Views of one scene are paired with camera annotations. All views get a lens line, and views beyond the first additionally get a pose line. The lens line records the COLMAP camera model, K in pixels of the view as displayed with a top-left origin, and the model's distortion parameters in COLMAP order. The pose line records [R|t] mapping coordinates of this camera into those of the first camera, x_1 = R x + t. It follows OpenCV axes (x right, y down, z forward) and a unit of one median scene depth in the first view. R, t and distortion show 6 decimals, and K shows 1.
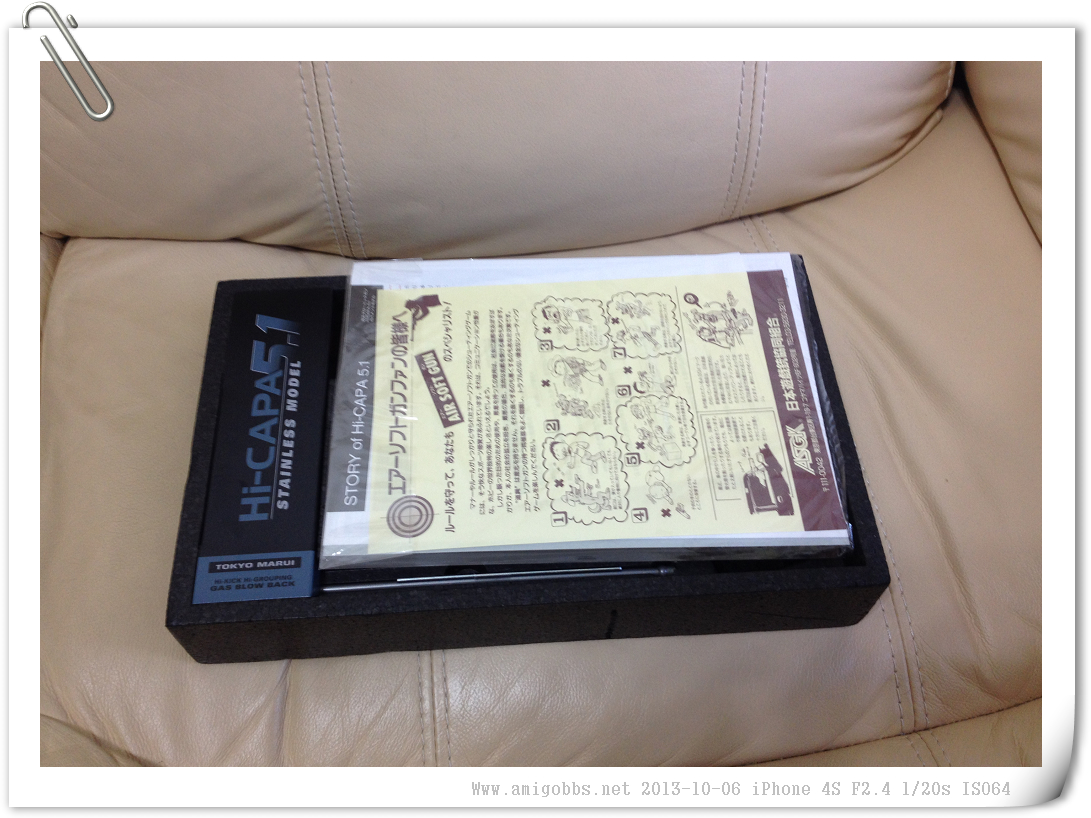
lens RADIAL K [[1092.2, 0, 550.0], [0, 1092.2, 405.0], [0, 0, 1]] dist [0.275930, -0.571976]
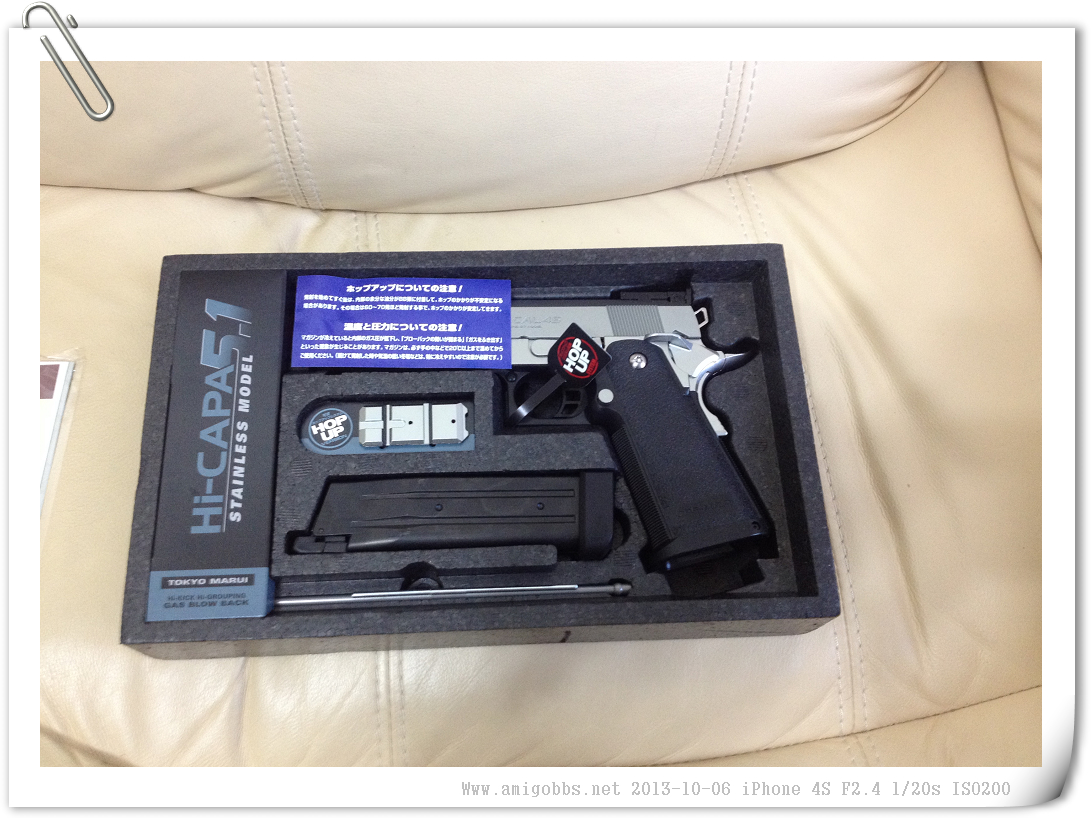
lens RADIAL K [[1092.2, 0, 550.0], [0, 1092.2, 405.0], [0, 0, 1]] dist [0.275930, -0.571976]
pose [[0.999356, 0.030473, 0.018944, 0.015527], [-0.033714, 0.978181, 0.205003, -0.212842], [-0.012283, -0.205509, 0.978578, 0.049152]]
